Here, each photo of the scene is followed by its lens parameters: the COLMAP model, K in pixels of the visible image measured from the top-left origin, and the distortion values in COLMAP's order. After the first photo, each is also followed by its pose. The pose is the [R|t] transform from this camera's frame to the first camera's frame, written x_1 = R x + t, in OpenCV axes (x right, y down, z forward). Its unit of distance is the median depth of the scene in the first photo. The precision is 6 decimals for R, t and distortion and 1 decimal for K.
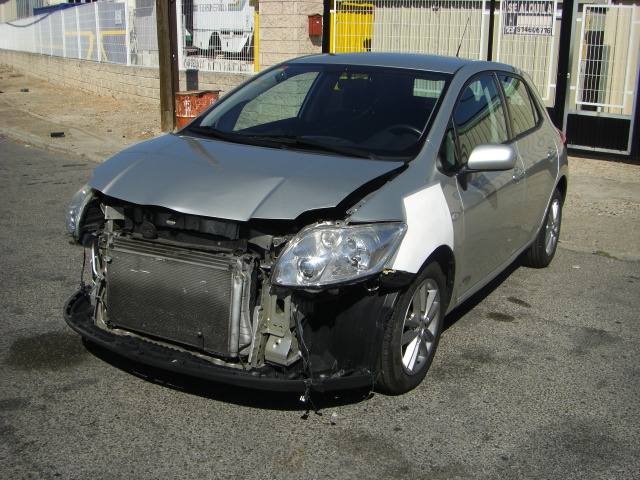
lens RADIAL K [[724.9, 0, 319.1], [0, 724.9, 239.1], [0, 0, 1]] dist [-0.140132, 0.000000]
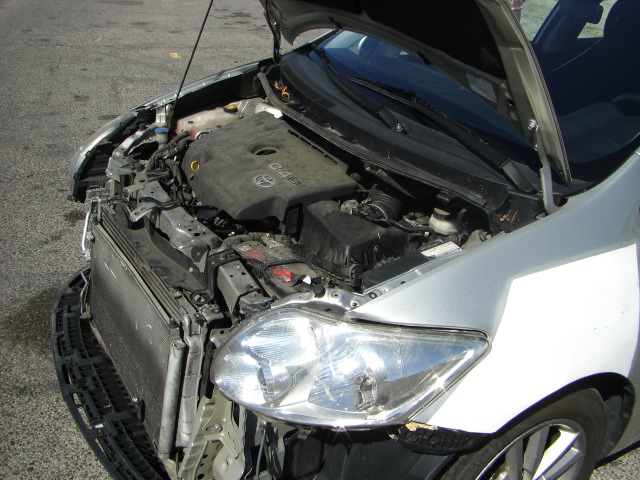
lens RADIAL K [[724.9, 0, 320.7], [0, 724.9, 240.2], [0, 0, 1]] dist [-0.140132, 0.000000]
pose [[0.873435, 0.250430, -0.417607, 0.182908], [-0.176762, 0.962177, 0.207294, -0.146574], [0.453725, -0.107241, 0.884665, 0.475948]]
